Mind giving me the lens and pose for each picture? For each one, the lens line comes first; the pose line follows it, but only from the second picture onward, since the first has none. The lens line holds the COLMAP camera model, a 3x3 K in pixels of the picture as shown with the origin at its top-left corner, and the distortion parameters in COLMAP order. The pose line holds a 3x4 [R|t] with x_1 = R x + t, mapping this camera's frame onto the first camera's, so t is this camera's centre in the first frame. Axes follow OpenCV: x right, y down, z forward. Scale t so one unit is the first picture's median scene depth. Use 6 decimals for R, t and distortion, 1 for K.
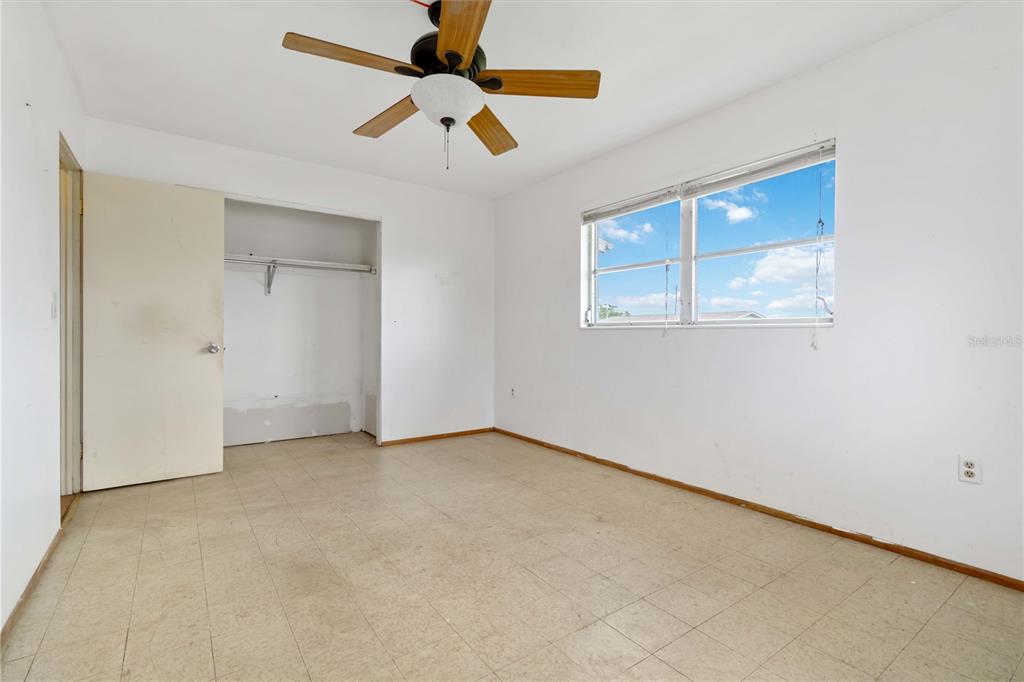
lens RADIAL K [[473.4, 0, 511.4], [0, 473.4, 336.3], [0, 0, 1]] dist [0.001758, 0.000429]
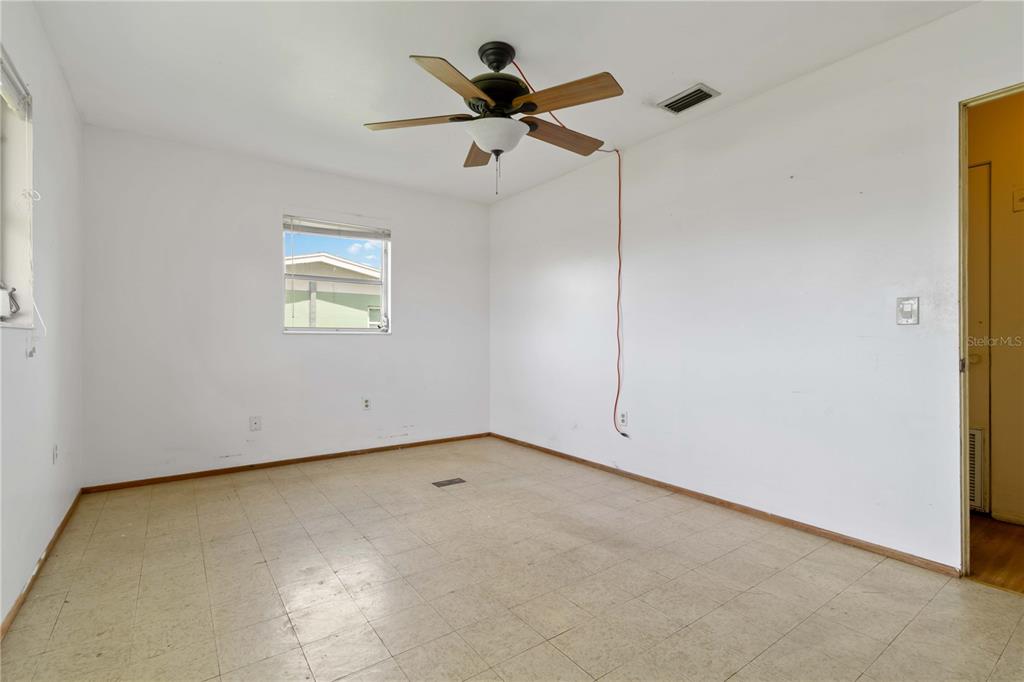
lens RADIAL K [[473.4, 0, 513.0], [0, 473.4, 339.4], [0, 0, 1]] dist [0.001758, 0.000429]
pose [[-0.999966, -0.003275, -0.007566, -0.152252], [-0.003340, 0.999957, 0.008653, -0.013189], [0.007538, 0.008678, -0.999934, 1.967389]]
